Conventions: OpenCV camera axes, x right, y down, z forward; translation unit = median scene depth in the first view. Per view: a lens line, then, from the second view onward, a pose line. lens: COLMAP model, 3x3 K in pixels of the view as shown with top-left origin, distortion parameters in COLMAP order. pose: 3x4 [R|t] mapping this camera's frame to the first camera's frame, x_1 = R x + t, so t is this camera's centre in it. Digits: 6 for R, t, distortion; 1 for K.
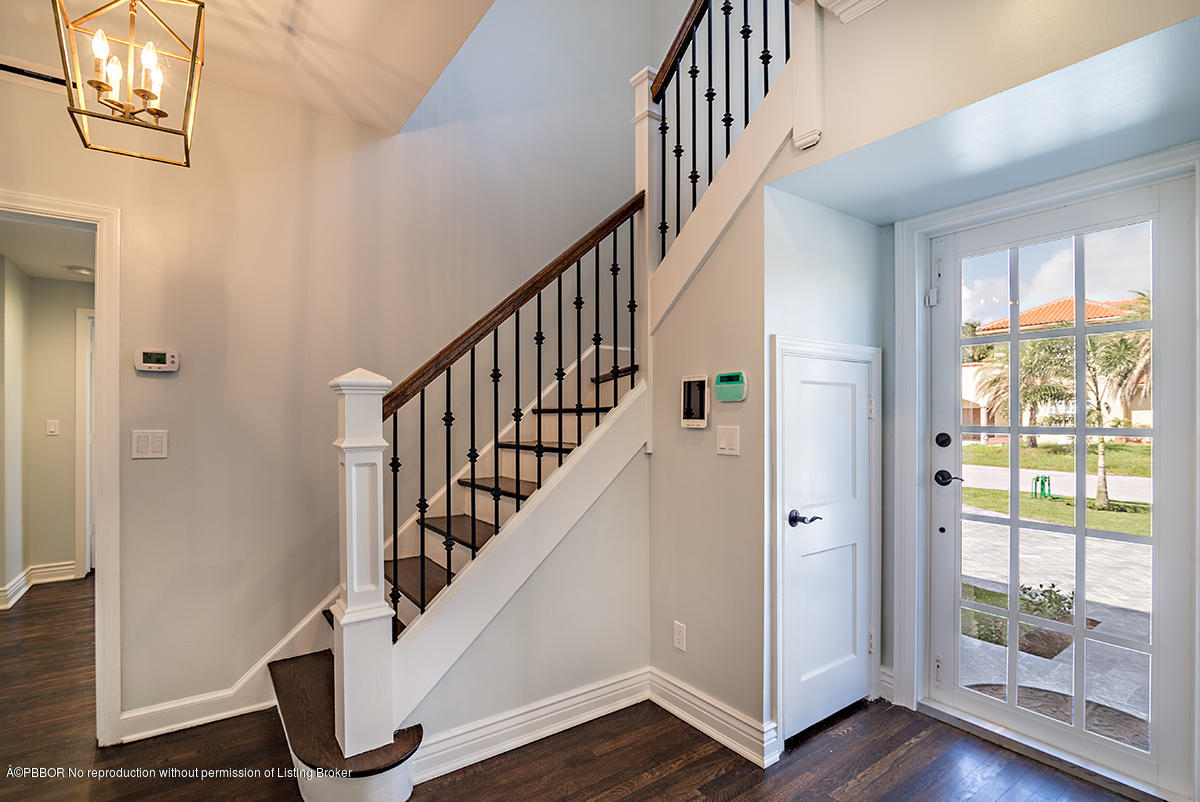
lens RADIAL K [[559.9, 0, 594.8], [0, 559.9, 412.0], [0, 0, 1]] dist [-0.019431, 0.000279]
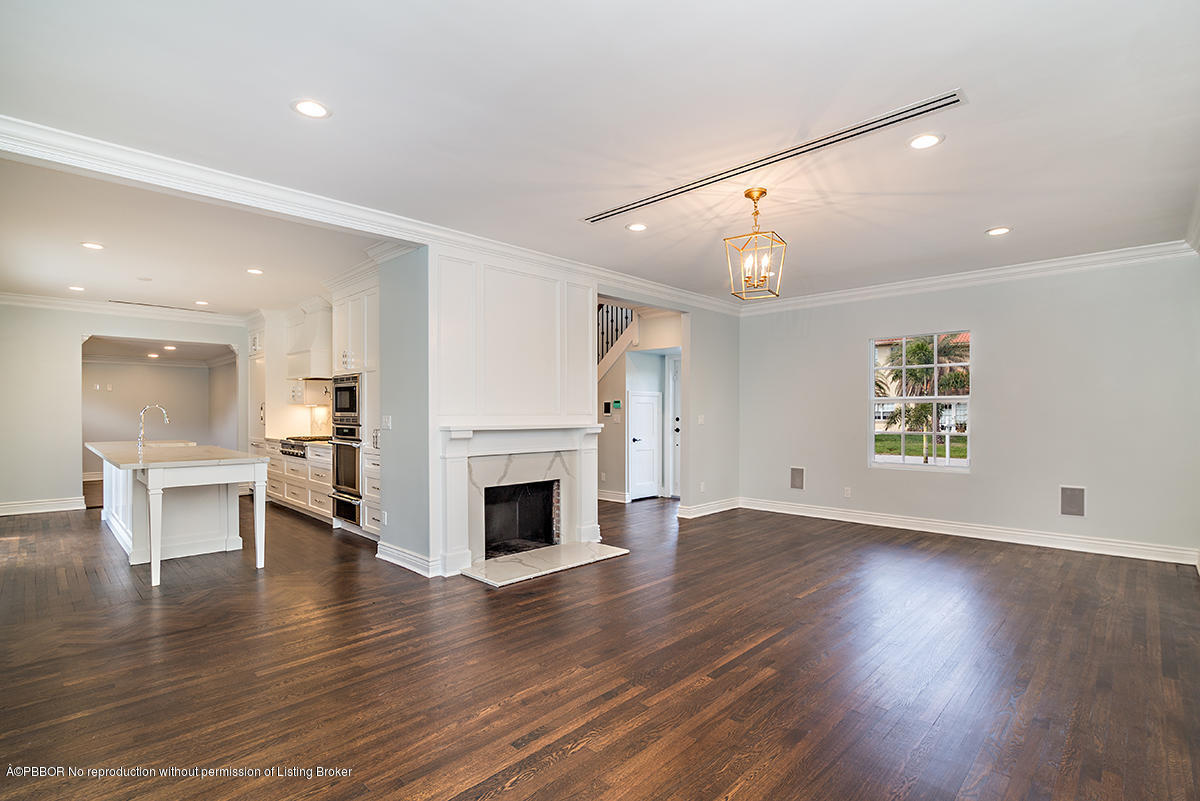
lens RADIAL K [[559.9, 0, 594.8], [0, 559.9, 411.5], [0, 0, 1]] dist [-0.019431, 0.000279]
pose [[0.984235, 0.001845, 0.176856, -0.566846], [-0.002687, 0.999986, 0.004518, -0.013745], [-0.176845, -0.004922, 0.984226, -2.664140]]
